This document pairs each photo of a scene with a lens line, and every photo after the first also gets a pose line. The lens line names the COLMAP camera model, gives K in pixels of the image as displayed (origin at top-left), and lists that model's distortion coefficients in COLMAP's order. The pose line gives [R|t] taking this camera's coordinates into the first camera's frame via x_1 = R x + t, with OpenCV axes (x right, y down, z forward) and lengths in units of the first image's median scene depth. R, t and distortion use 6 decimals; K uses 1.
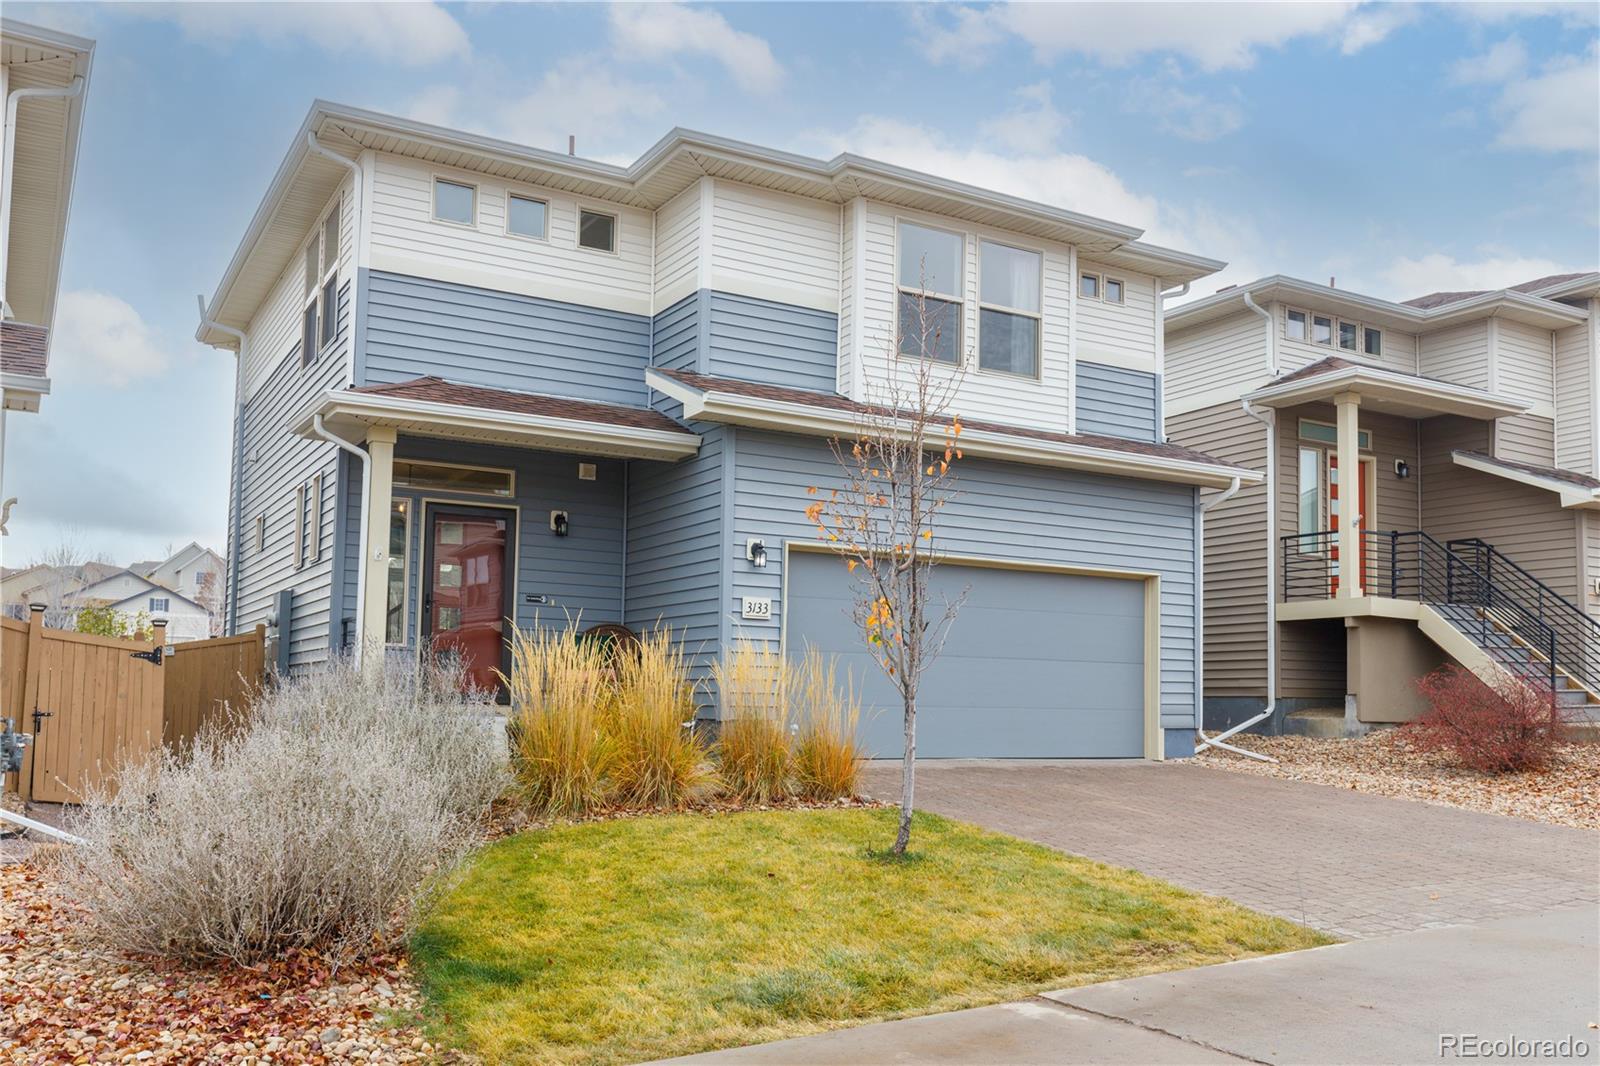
lens RADIAL K [[1345.7, 0, 804.3], [0, 1345.7, 539.1], [0, 0, 1]] dist [-0.017096, -0.000097]
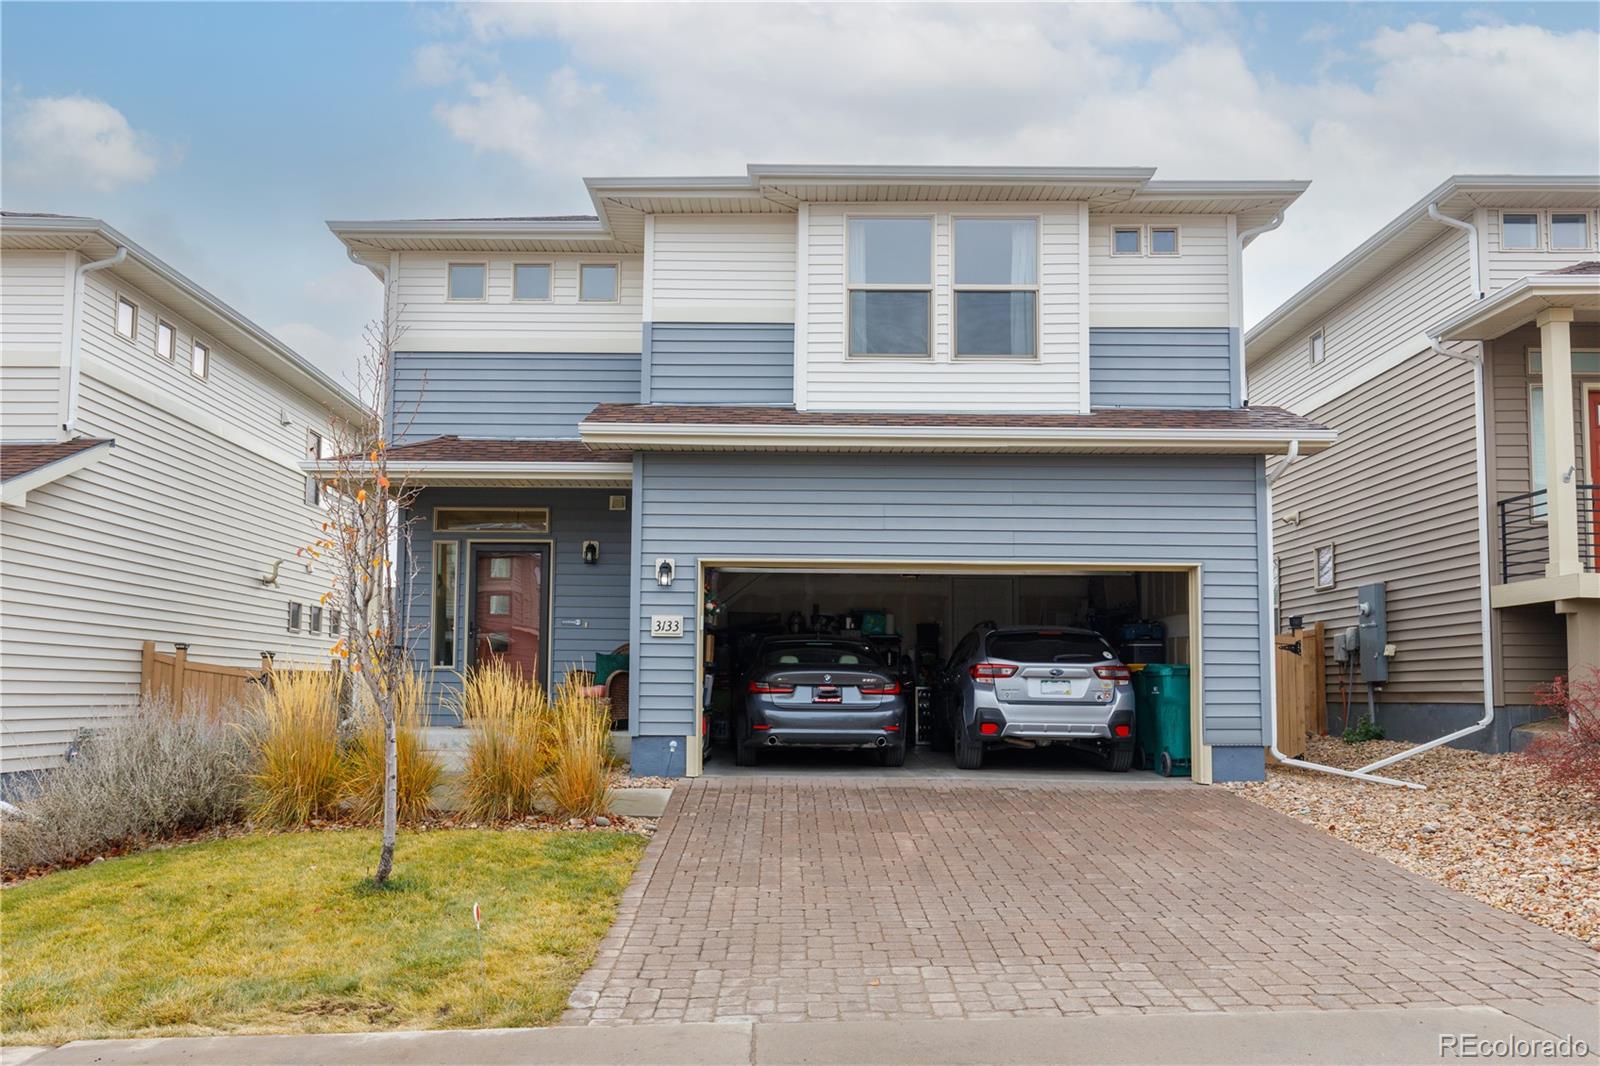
lens RADIAL K [[1235.1, 0, 786.0], [0, 1235.1, 530.4], [0, 0, 1]] dist [-0.004332, -0.002745]
pose [[0.862563, -0.073542, -0.500576, 0.440080], [0.067457, 0.997263, -0.030275, 0.011258], [0.501433, -0.007653, 0.865163, 0.197559]]
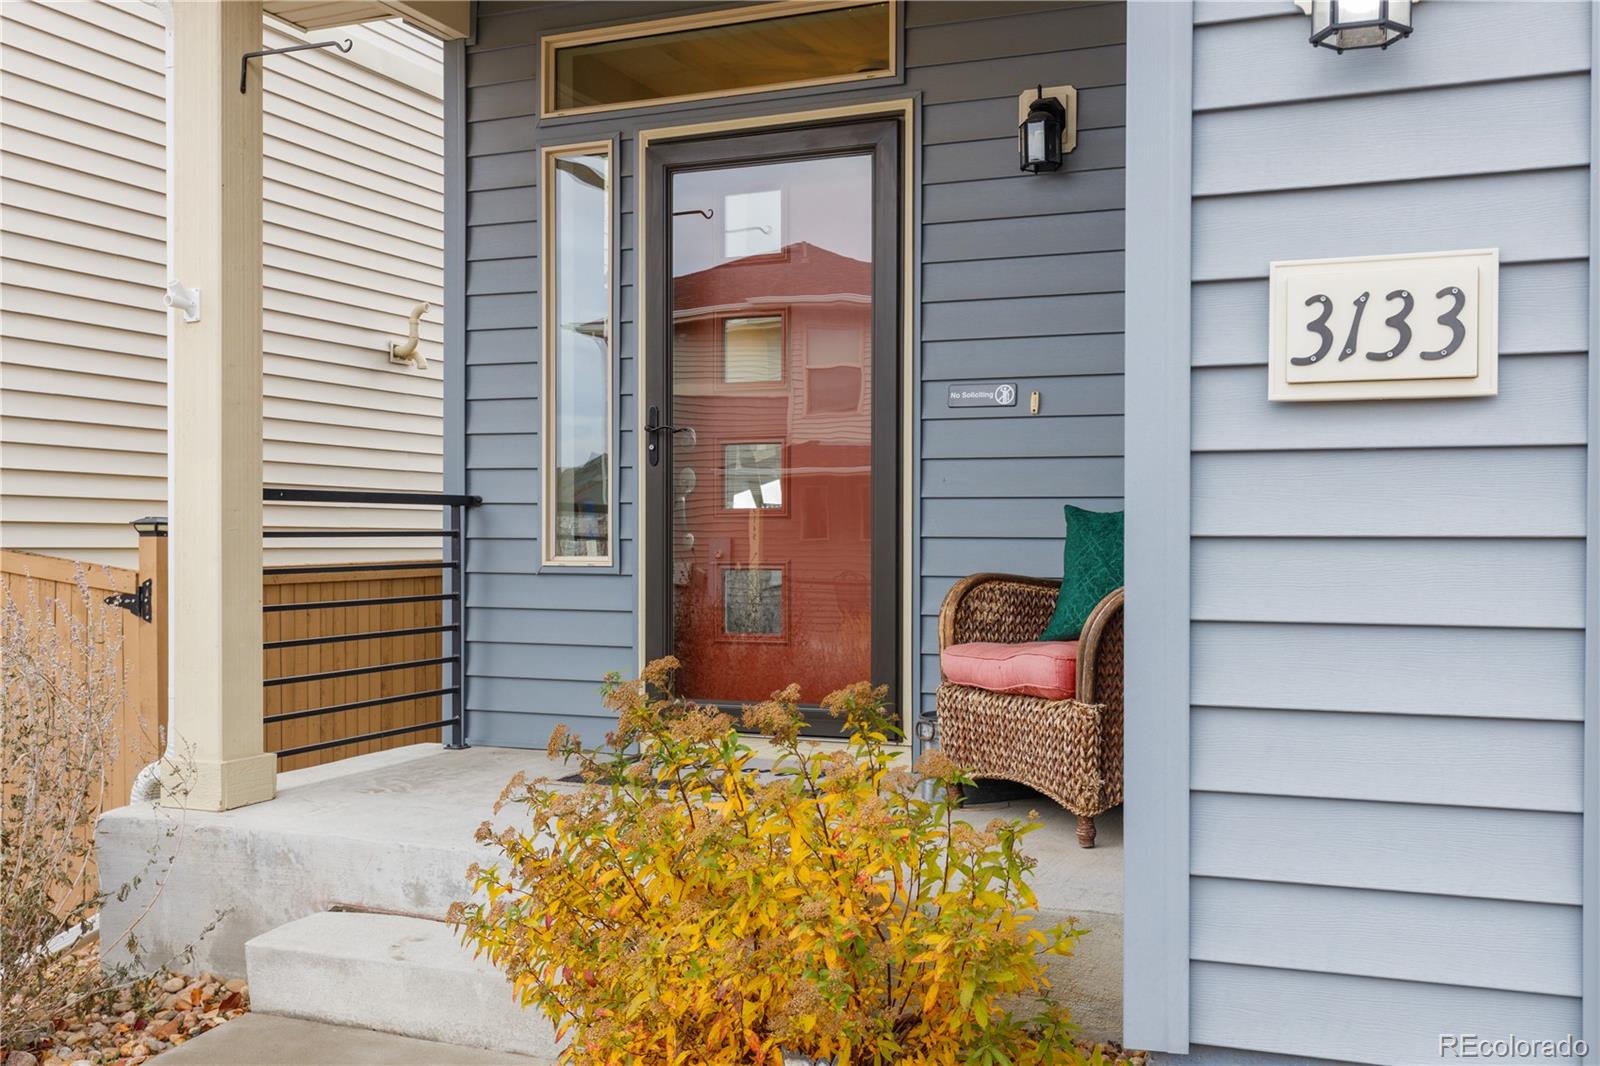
lens RADIAL K [[1575.5, 0, 799.7], [0, 1575.5, 544.4], [0, 0, 1]] dist [0.065533, 0.000000]
pose [[0.581263, -0.013147, -0.813609, 0.061381], [0.105671, 0.992622, 0.059454, 0.049302], [0.806825, -0.120533, 0.578364, 0.713324]]
